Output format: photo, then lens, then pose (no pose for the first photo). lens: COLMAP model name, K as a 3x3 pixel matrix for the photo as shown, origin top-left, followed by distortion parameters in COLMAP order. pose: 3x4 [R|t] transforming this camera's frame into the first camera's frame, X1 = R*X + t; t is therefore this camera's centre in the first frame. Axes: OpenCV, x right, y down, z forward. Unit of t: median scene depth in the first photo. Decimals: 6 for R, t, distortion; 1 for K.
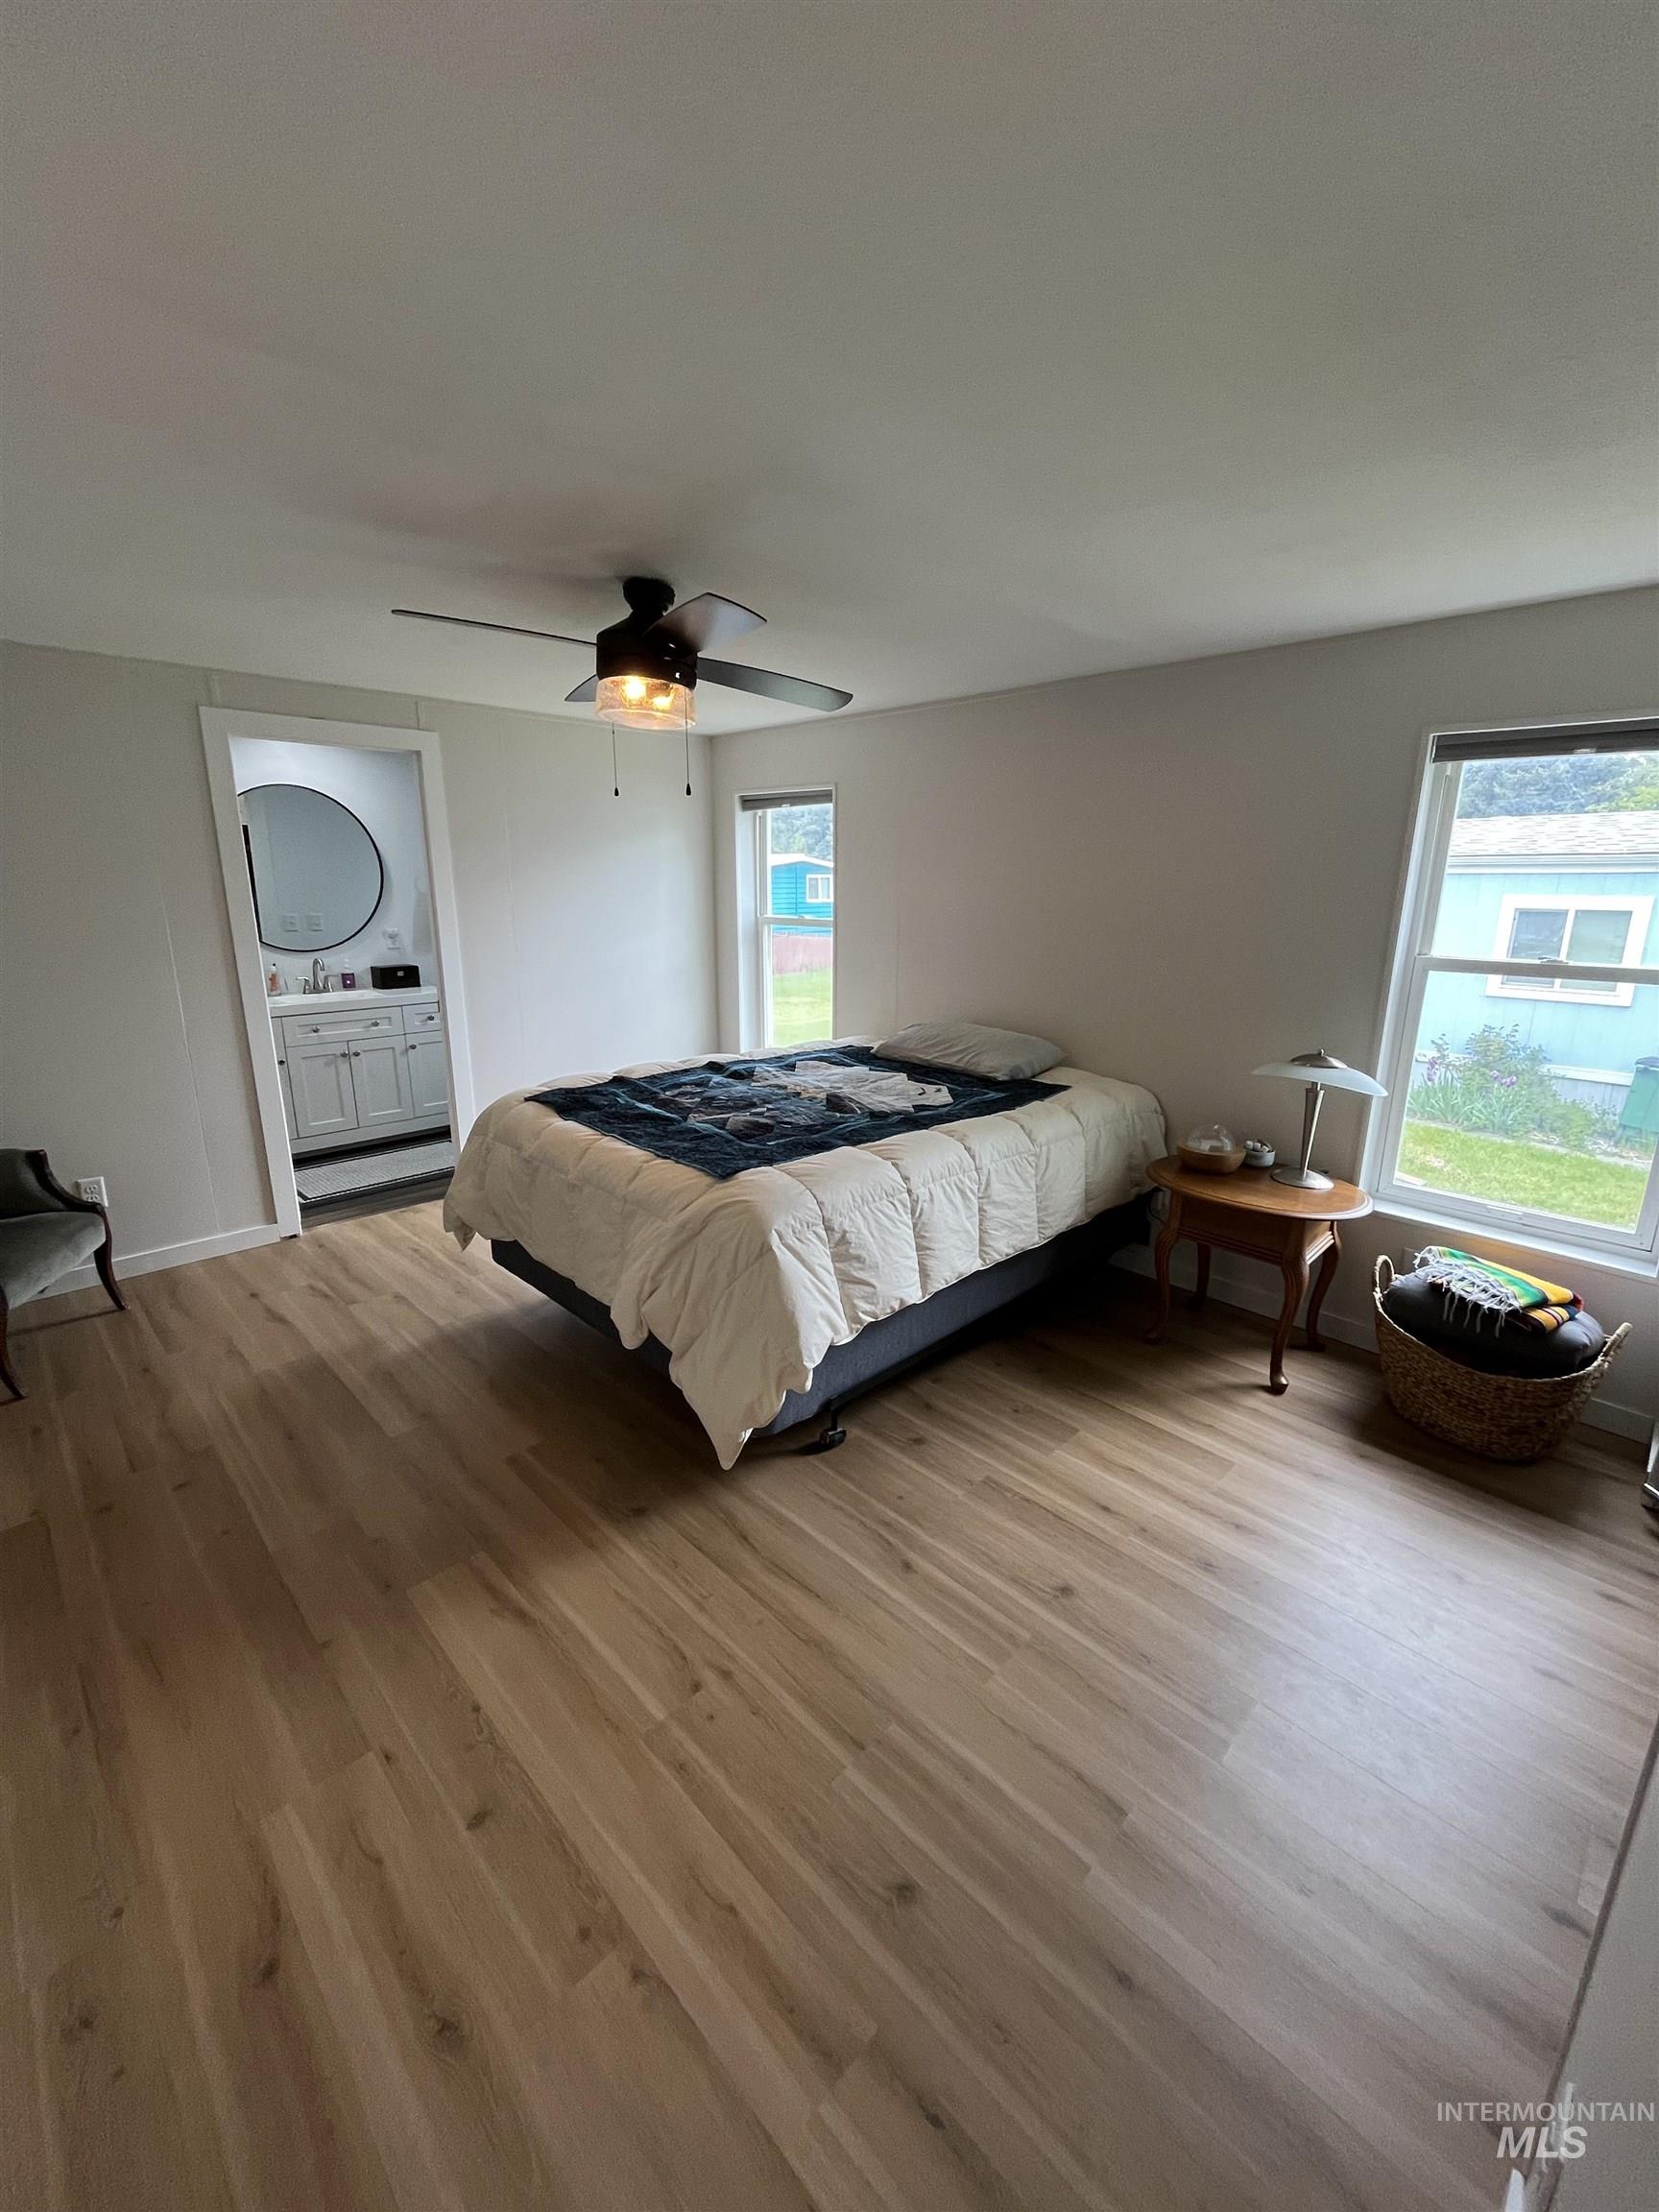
lens RADIAL K [[896.3, 0, 829.5], [0, 896.3, 1106.0], [0, 0, 1]] dist [-0.002394, 0.000087]
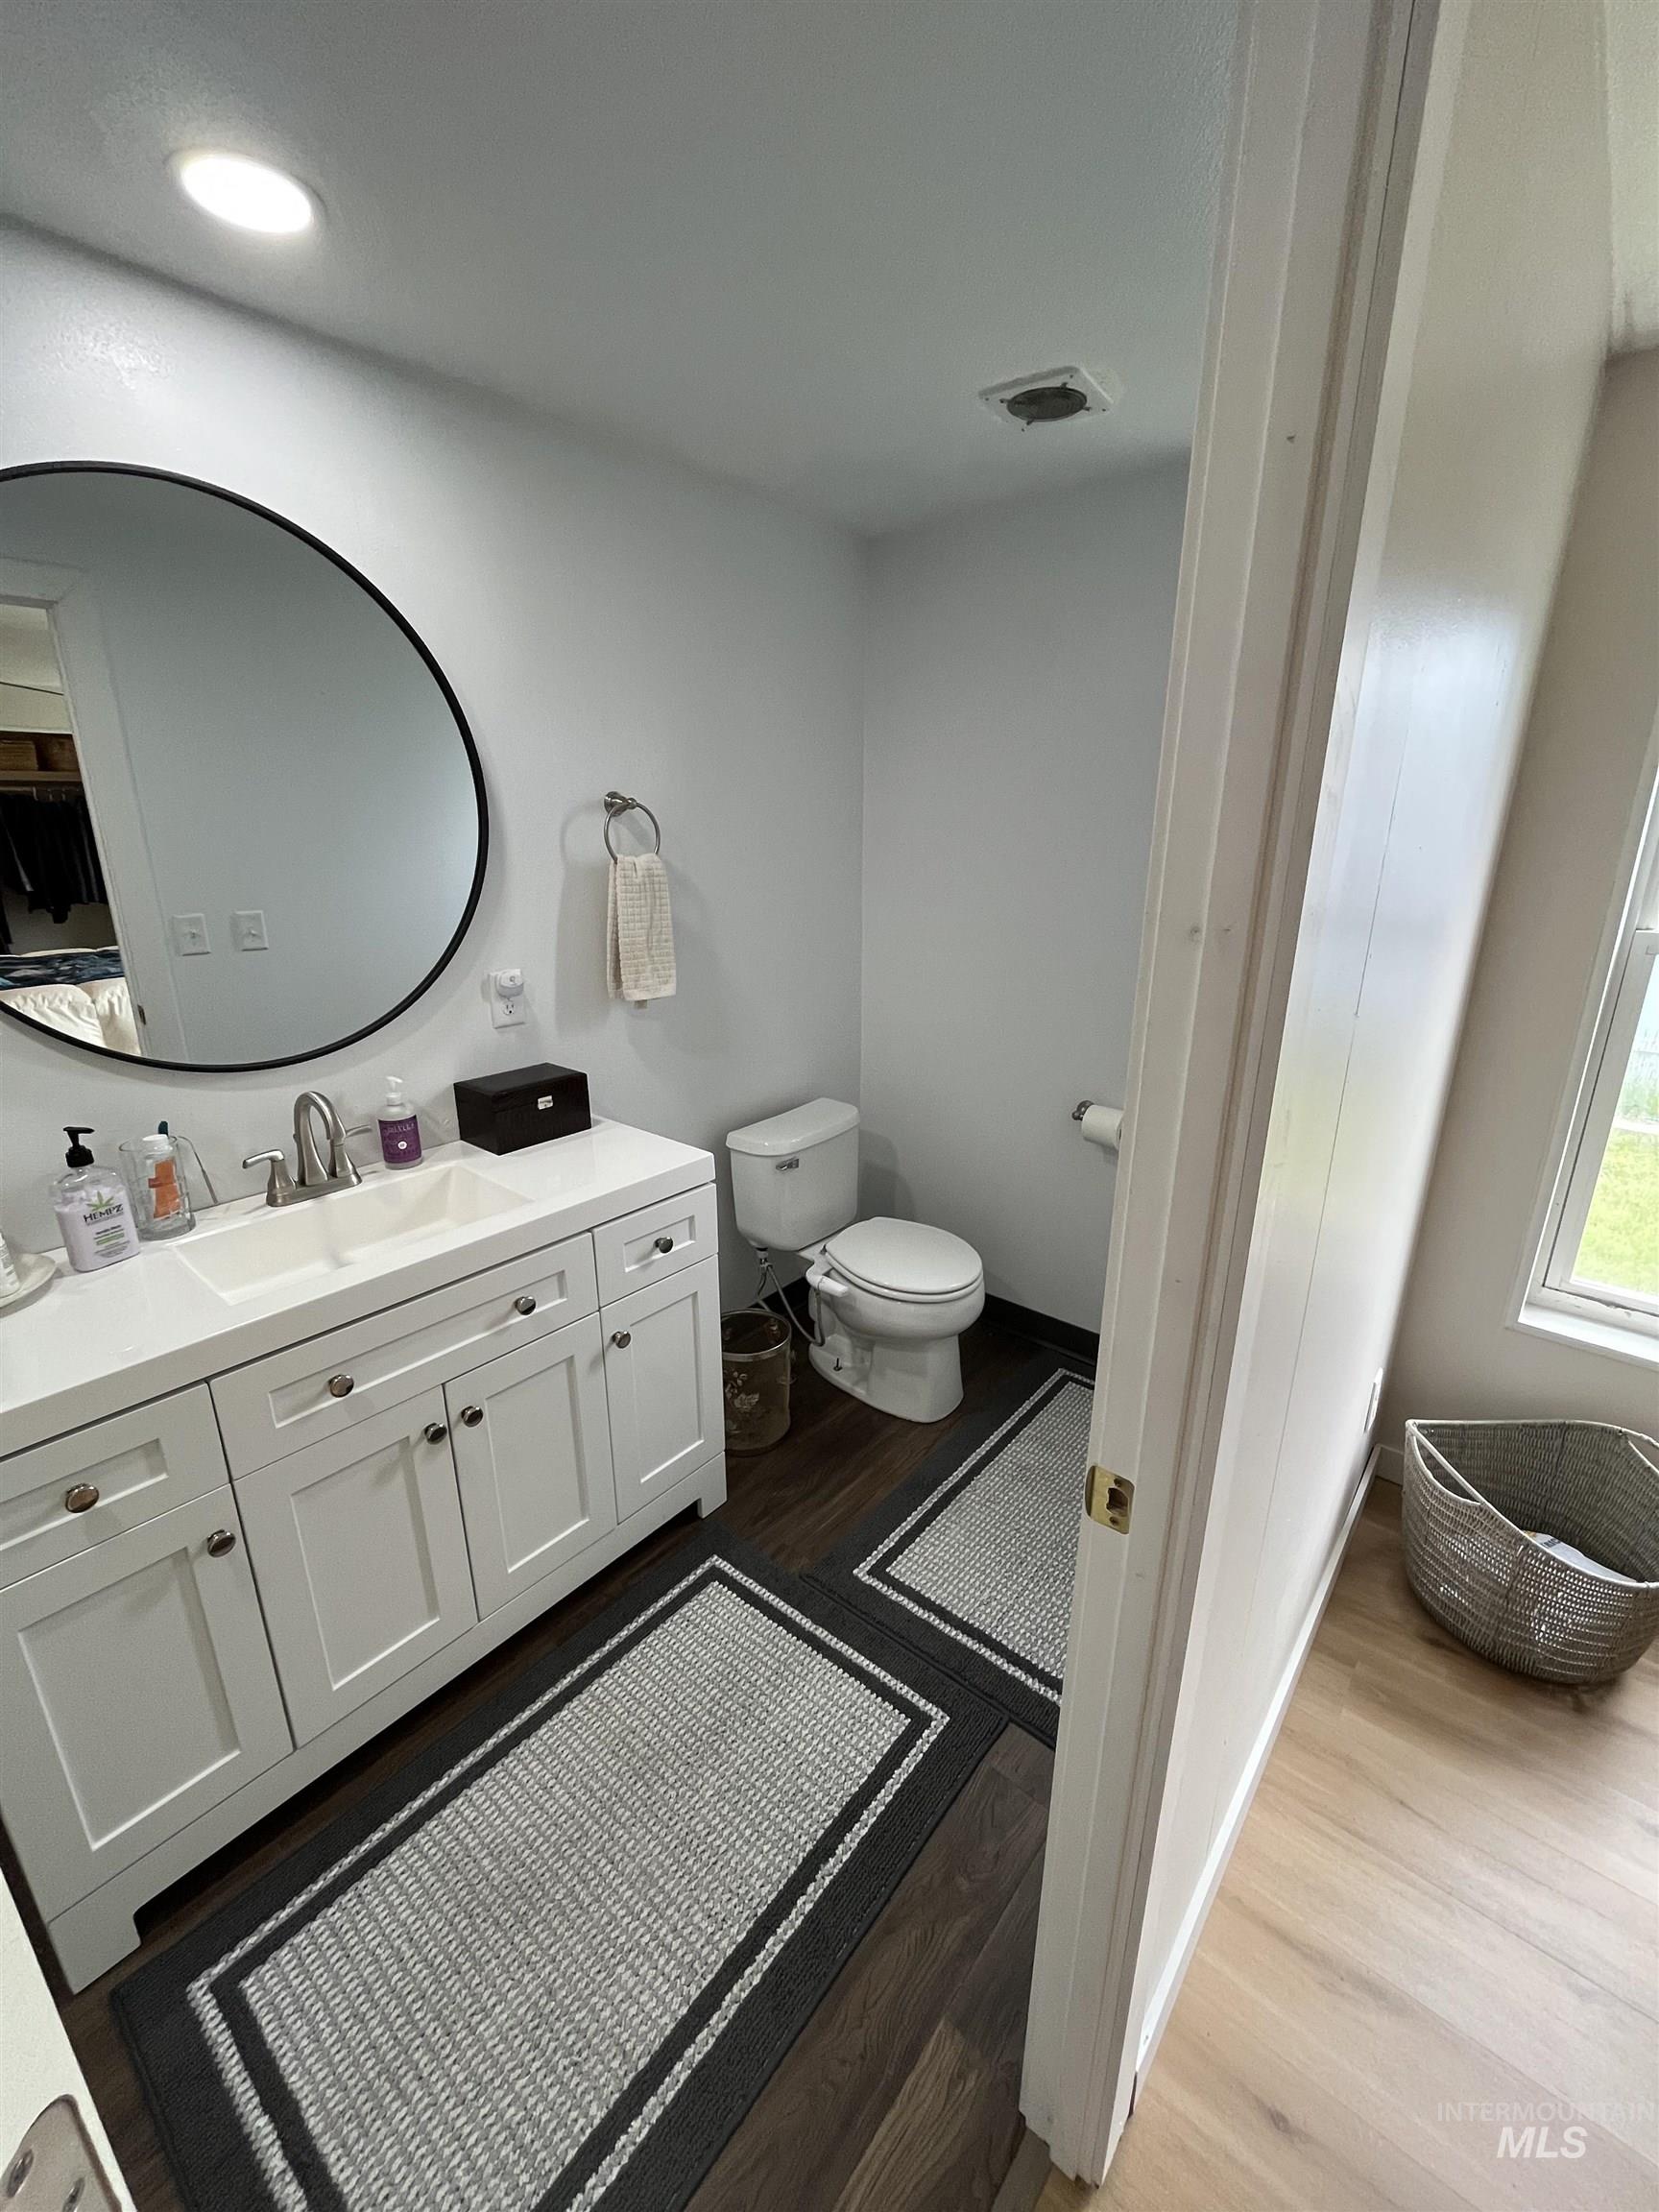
lens RADIAL K [[896.3, 0, 829.5], [0, 896.3, 1106.0], [0, 0, 1]] dist [-0.002394, 0.000087]
pose [[0.995897, -0.033208, 0.084178, -0.400436], [0.029017, 0.998301, 0.050528, -0.161941], [-0.085713, -0.047878, 0.995169, 0.646574]]
